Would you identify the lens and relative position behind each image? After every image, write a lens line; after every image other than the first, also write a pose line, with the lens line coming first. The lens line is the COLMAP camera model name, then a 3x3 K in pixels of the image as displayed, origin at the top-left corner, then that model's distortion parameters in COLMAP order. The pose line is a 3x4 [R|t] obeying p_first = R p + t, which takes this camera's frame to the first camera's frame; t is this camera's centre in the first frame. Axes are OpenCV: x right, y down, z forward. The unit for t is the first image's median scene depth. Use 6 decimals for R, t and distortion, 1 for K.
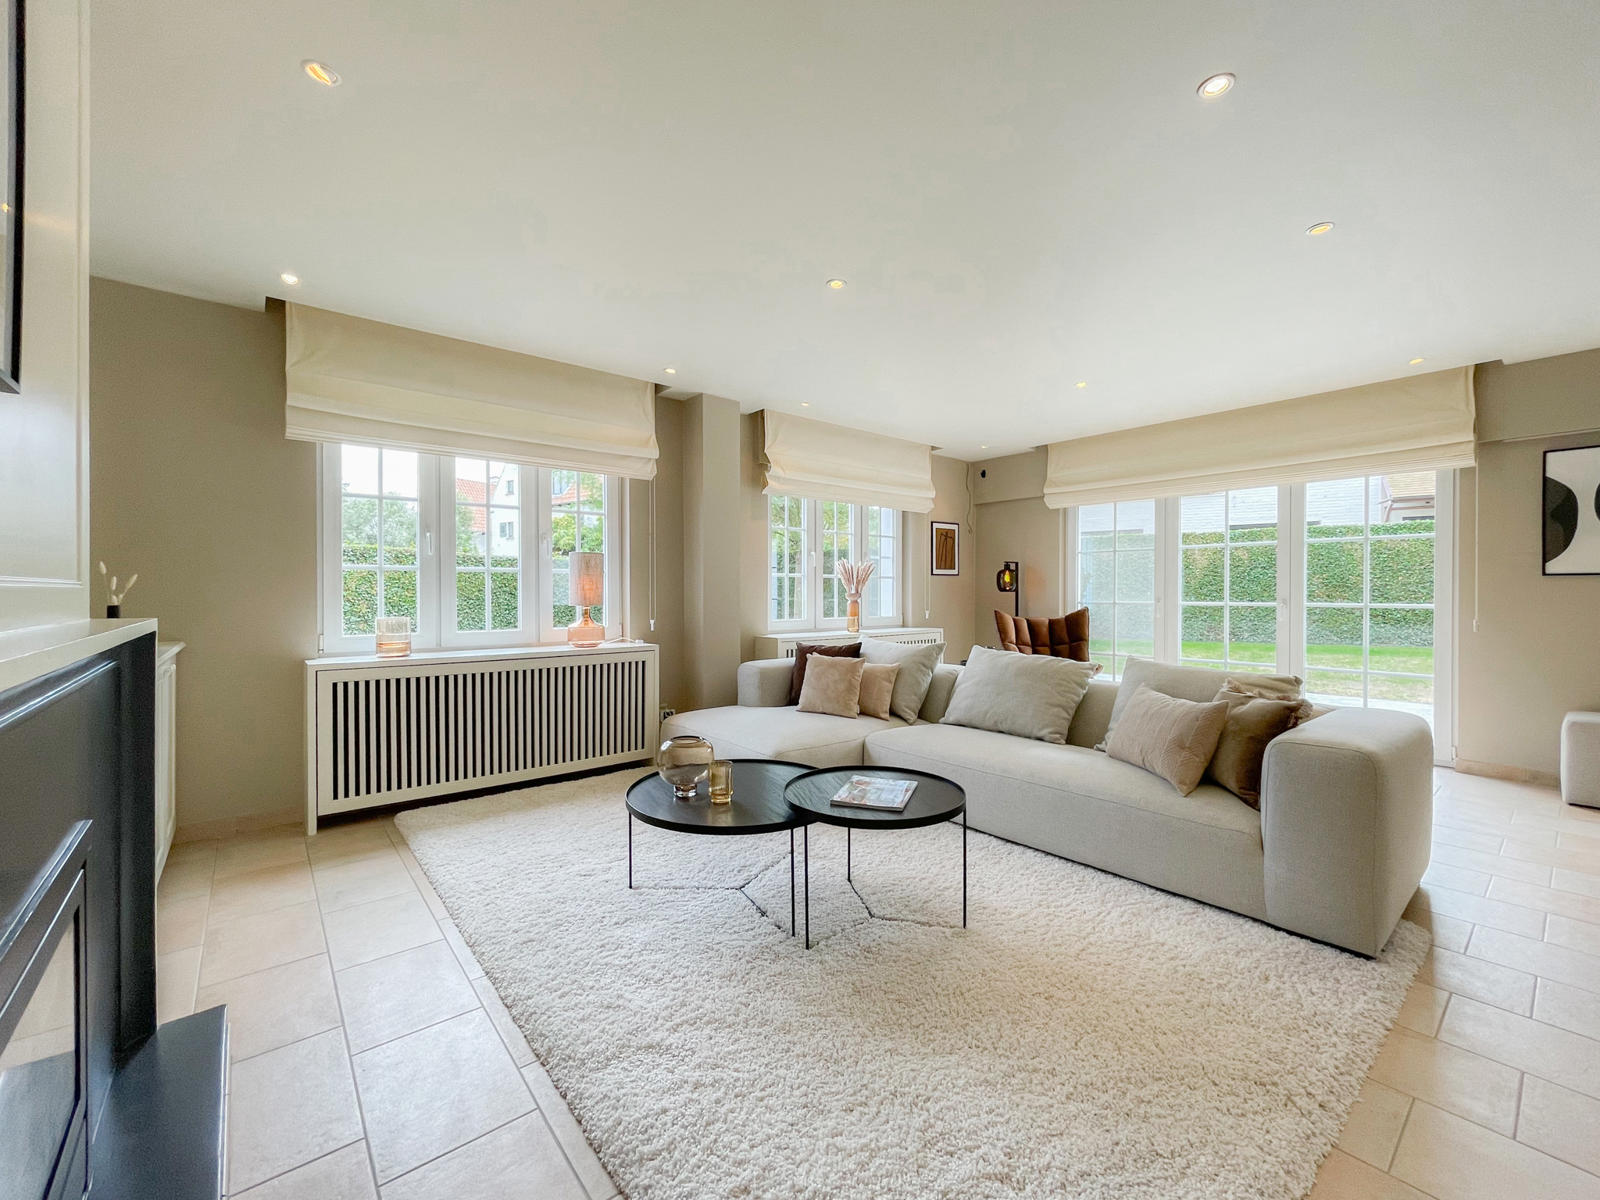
lens RADIAL K [[651.1, 0, 800.0], [0, 651.1, 600.0], [0, 0, 1]] dist [0.007127, 0.000062]
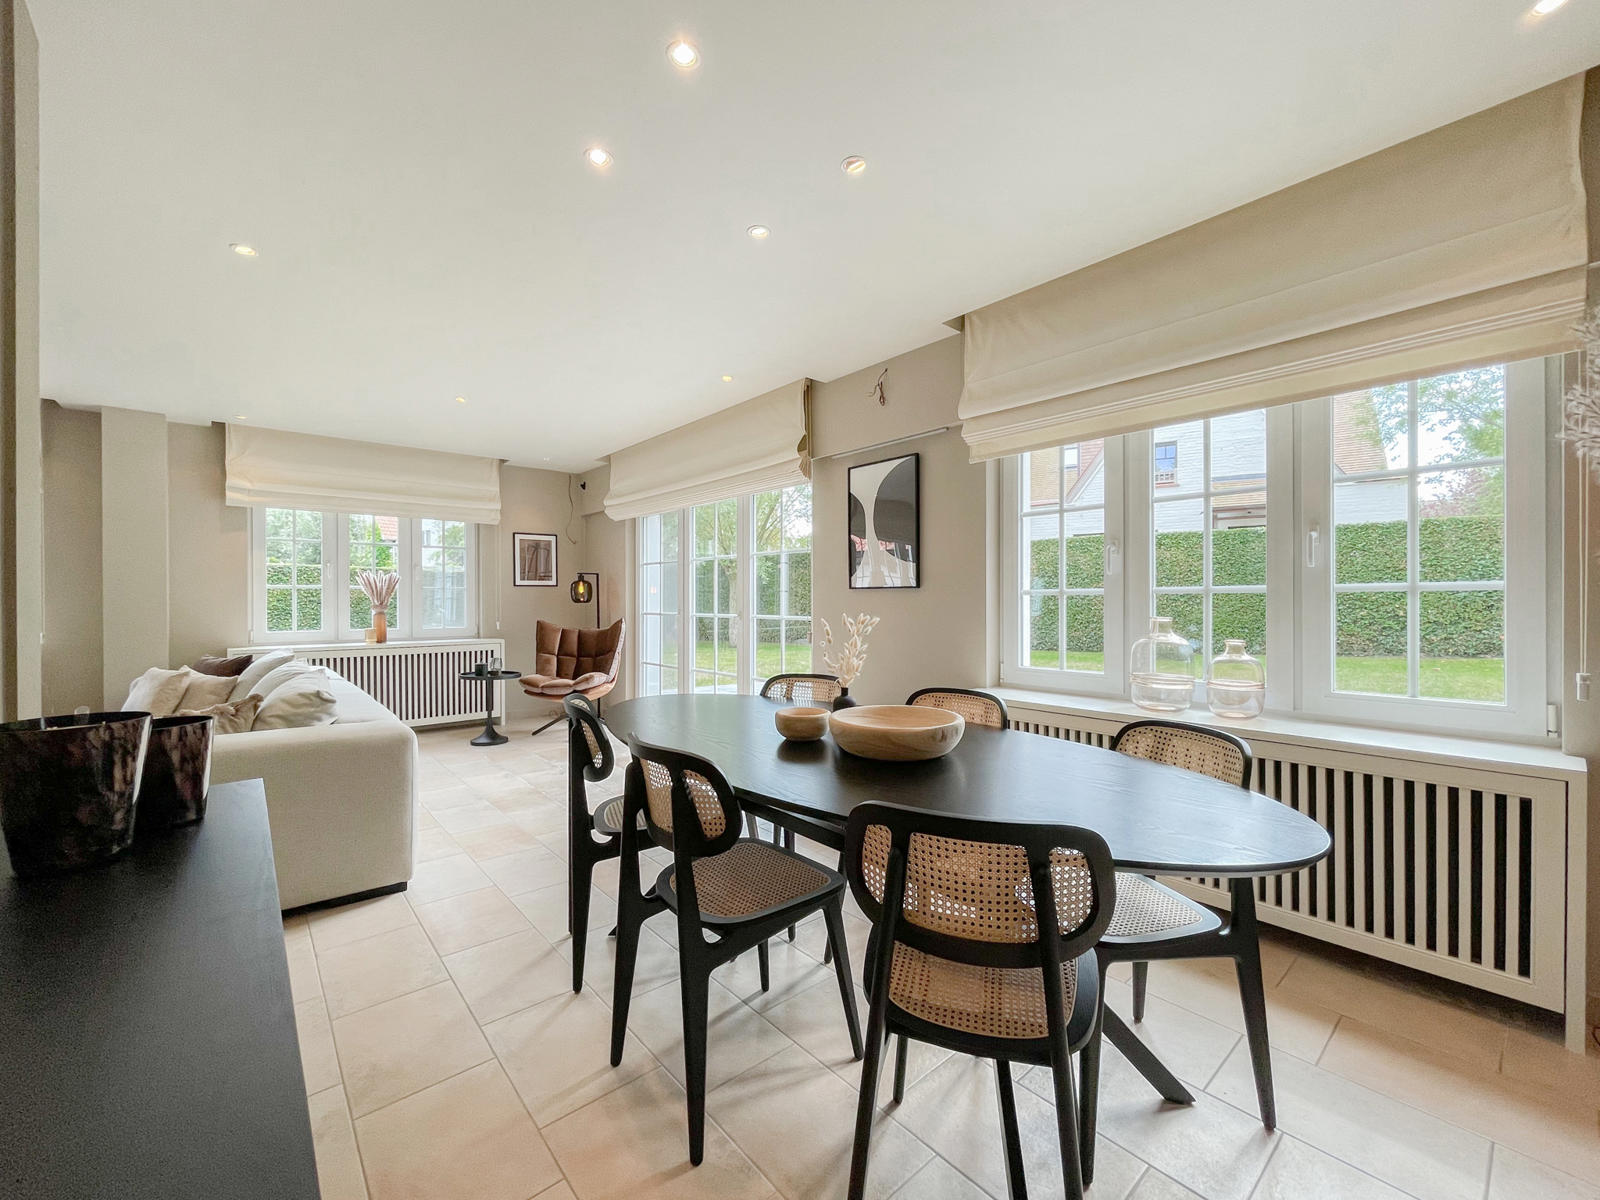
lens RADIAL K [[651.1, 0, 800.0], [0, 651.1, 600.0], [0, 0, 1]] dist [0.007127, 0.000062]
pose [[0.999850, -0.001118, 0.017262, 0.638340], [0.001304, 0.999942, -0.010730, -0.005614], [-0.017249, 0.010751, 0.999793, -0.012823]]
